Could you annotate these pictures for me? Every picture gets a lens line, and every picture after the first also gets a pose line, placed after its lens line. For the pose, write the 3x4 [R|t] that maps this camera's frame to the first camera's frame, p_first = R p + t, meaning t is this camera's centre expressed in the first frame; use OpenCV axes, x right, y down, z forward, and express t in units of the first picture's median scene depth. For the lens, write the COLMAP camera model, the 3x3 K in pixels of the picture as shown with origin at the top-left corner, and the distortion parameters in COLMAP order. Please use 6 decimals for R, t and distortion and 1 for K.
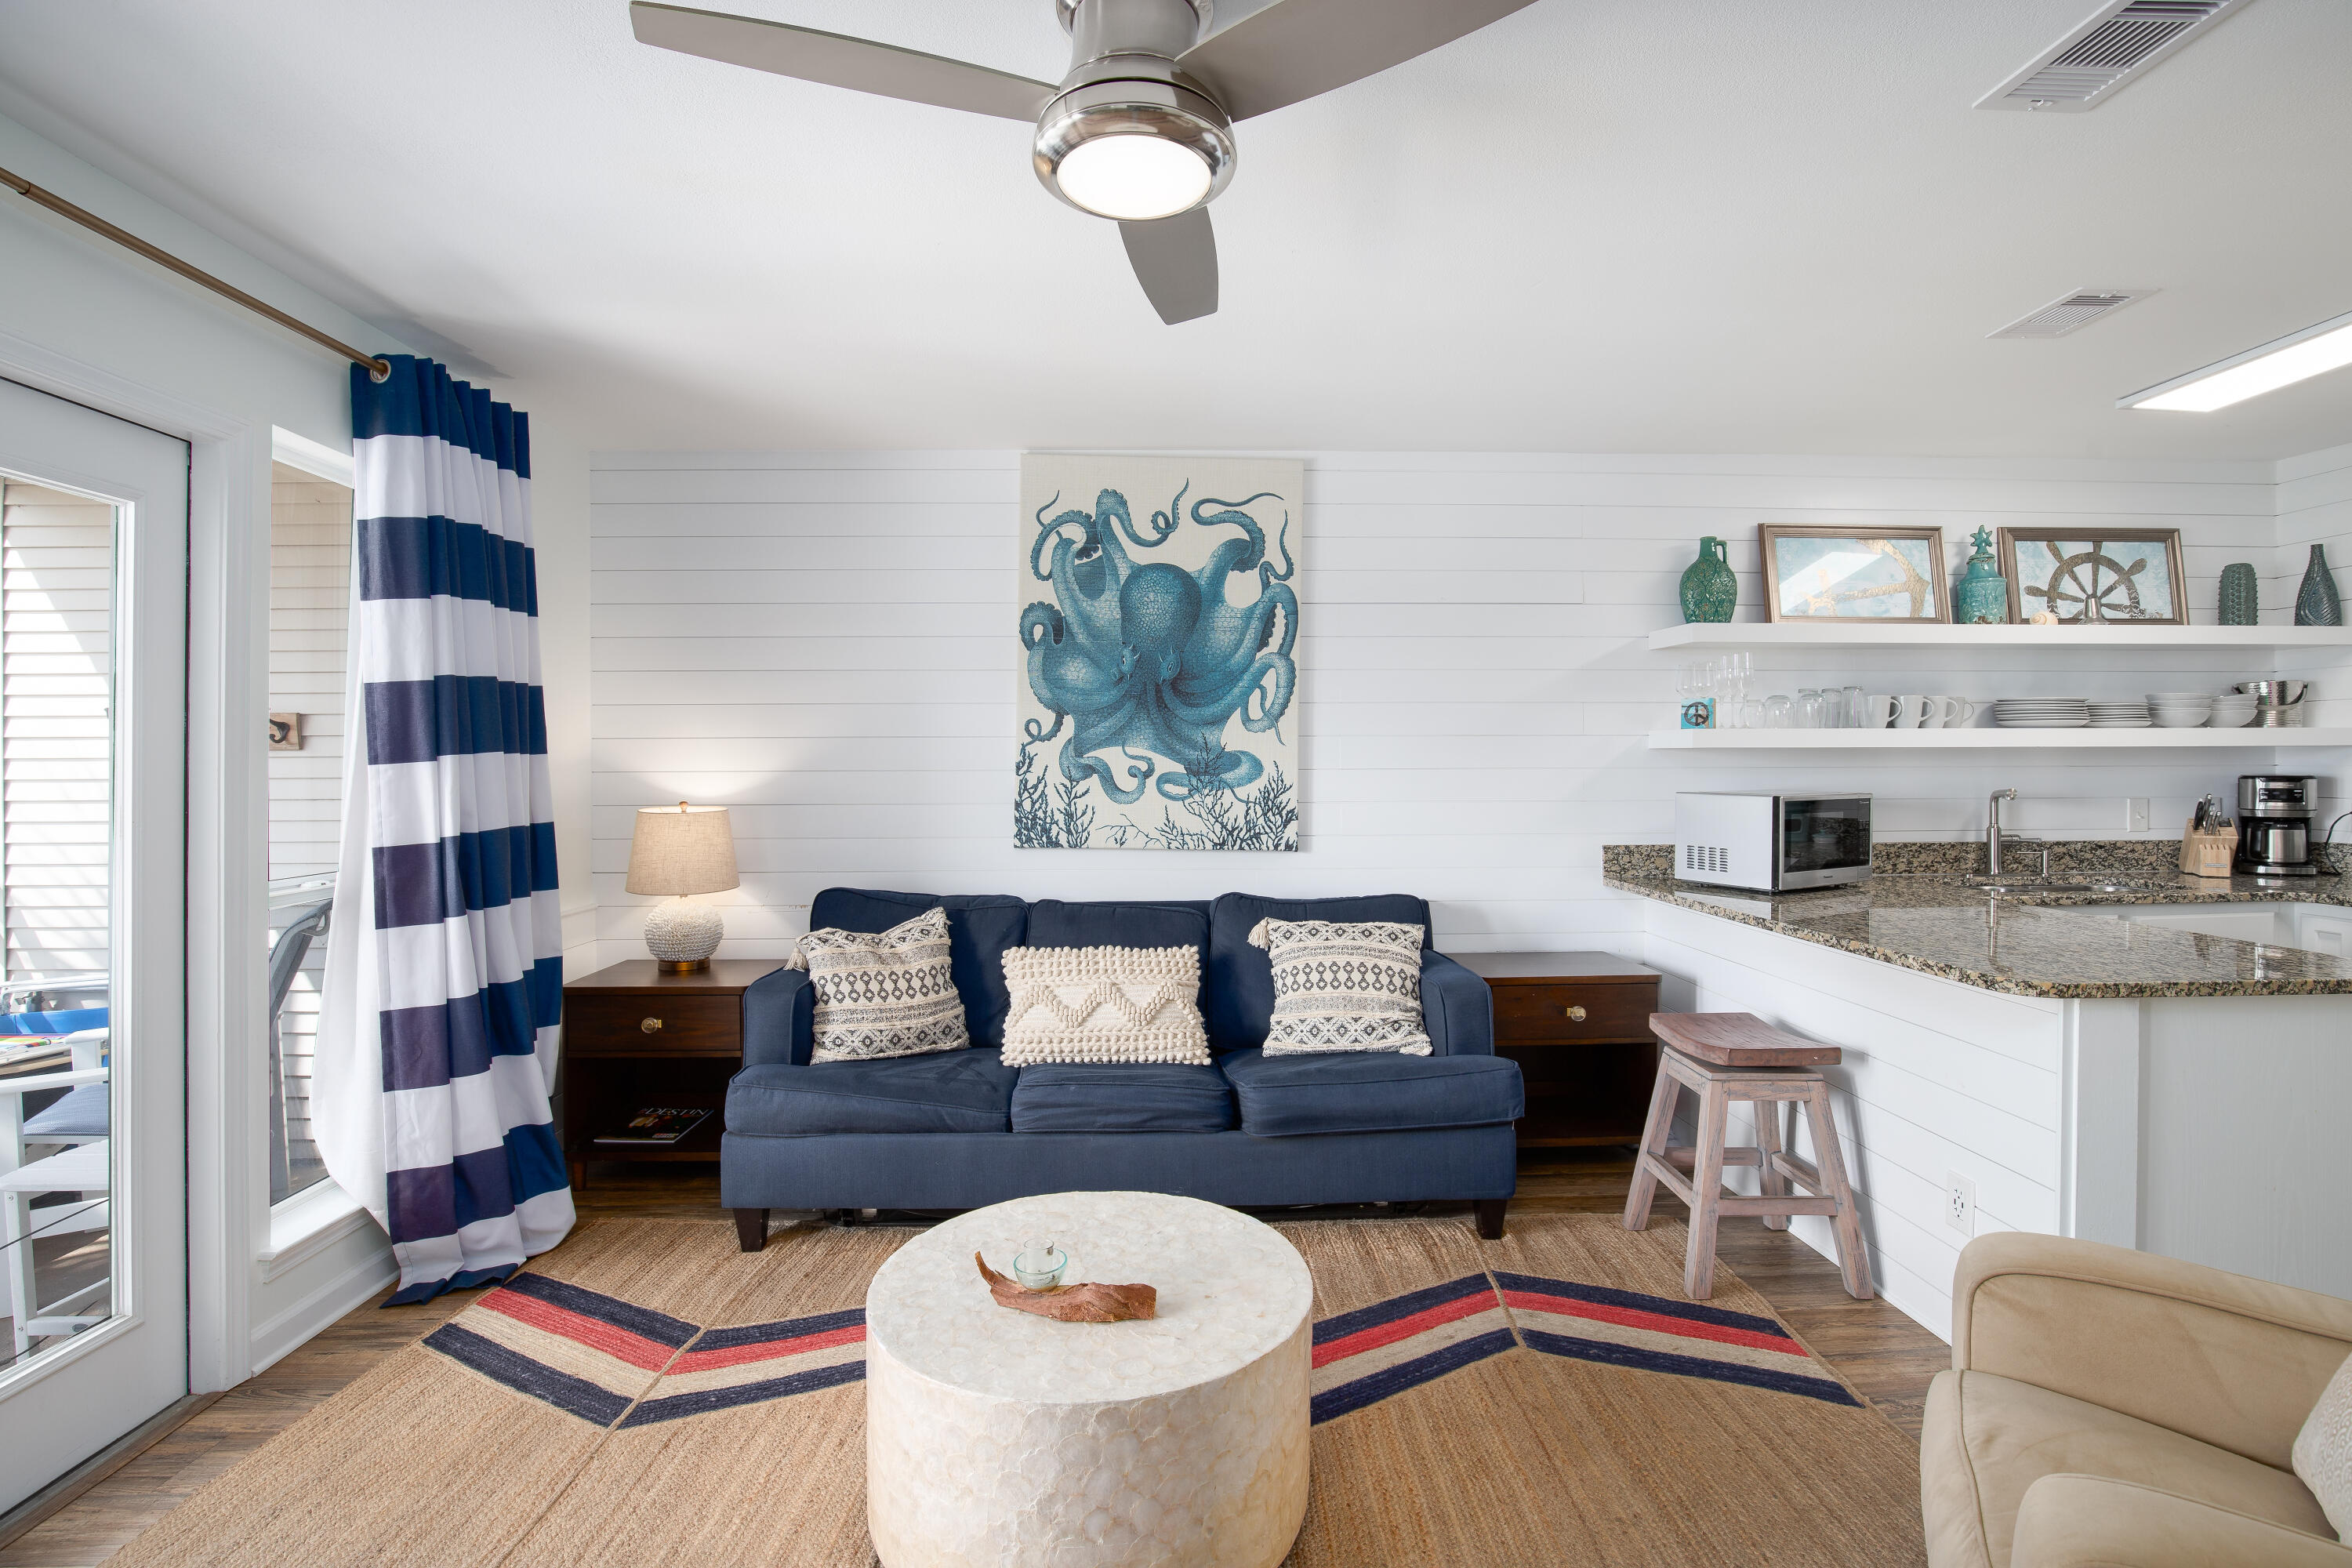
lens RADIAL K [[1094.6, 0, 1178.2], [0, 1094.6, 762.0], [0, 0, 1]] dist [-0.040382, 0.008245]
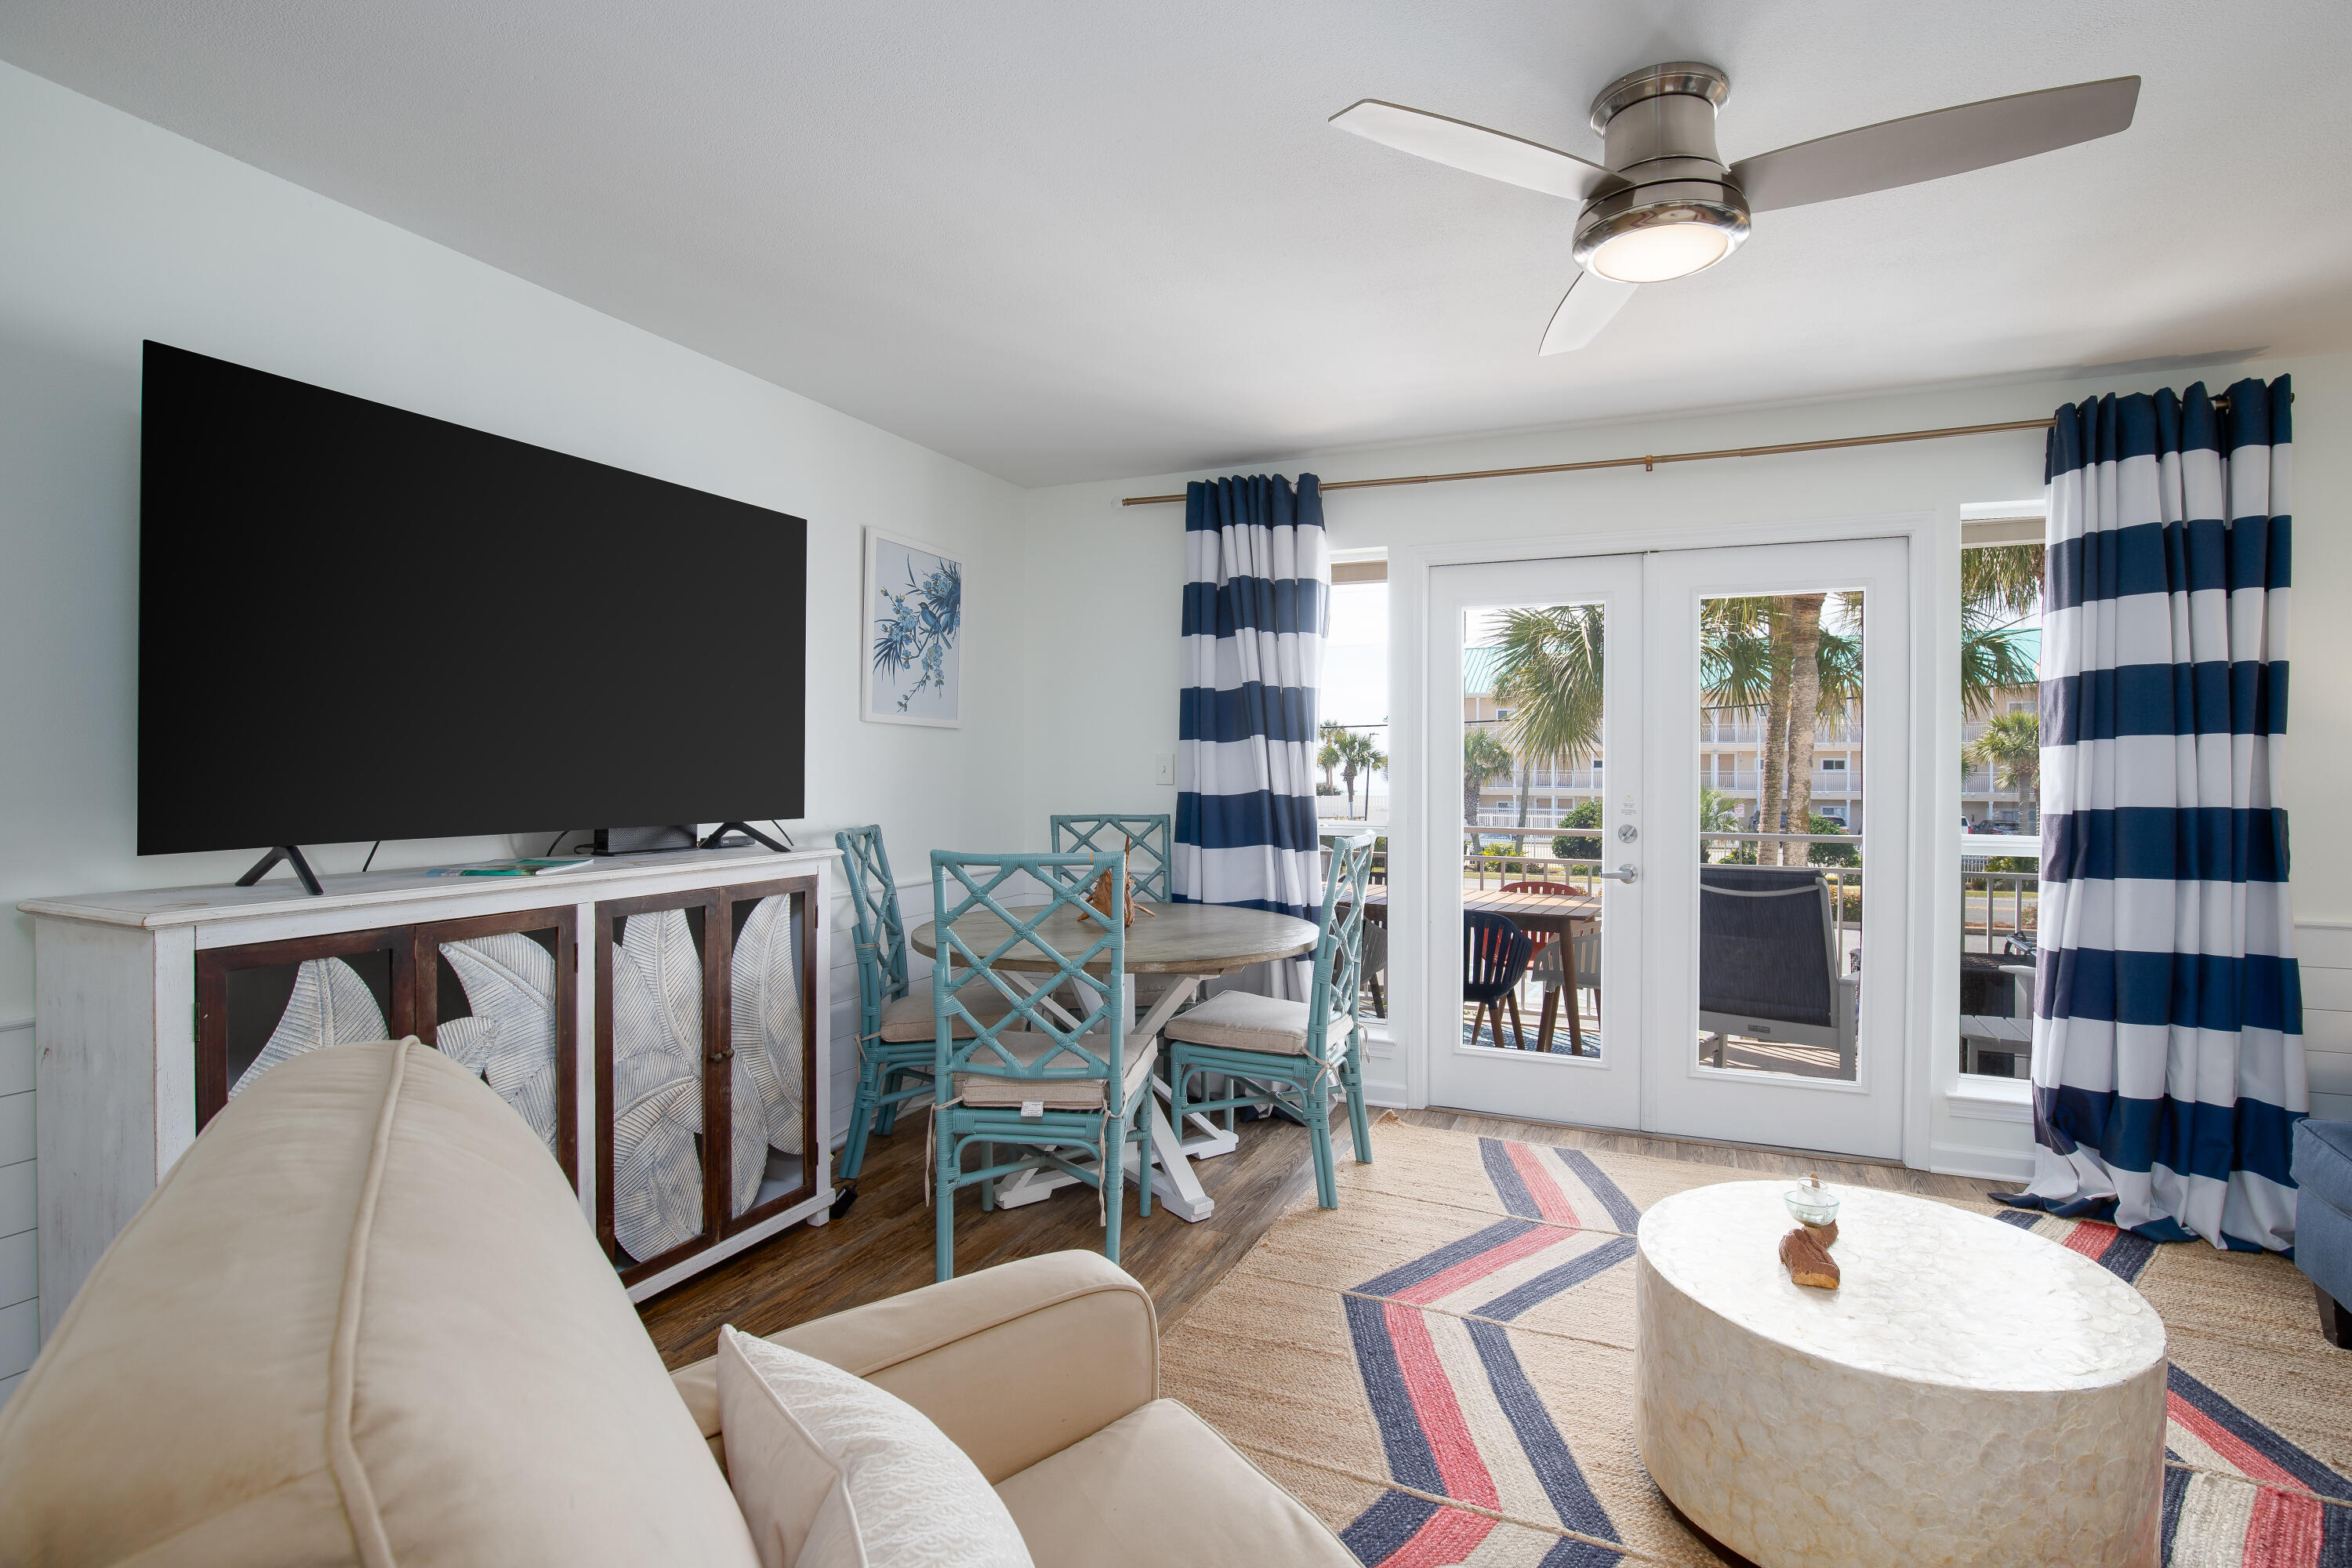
lens RADIAL K [[1094.6, 0, 1200.8], [0, 1094.6, 767.1], [0, 0, 1]] dist [-0.040382, 0.008245]
pose [[-0.428466, 0.005380, -0.903542, 0.521074], [-0.000953, 0.999979, 0.006407, 0.012469], [0.903557, 0.003606, -0.428452, 0.435084]]
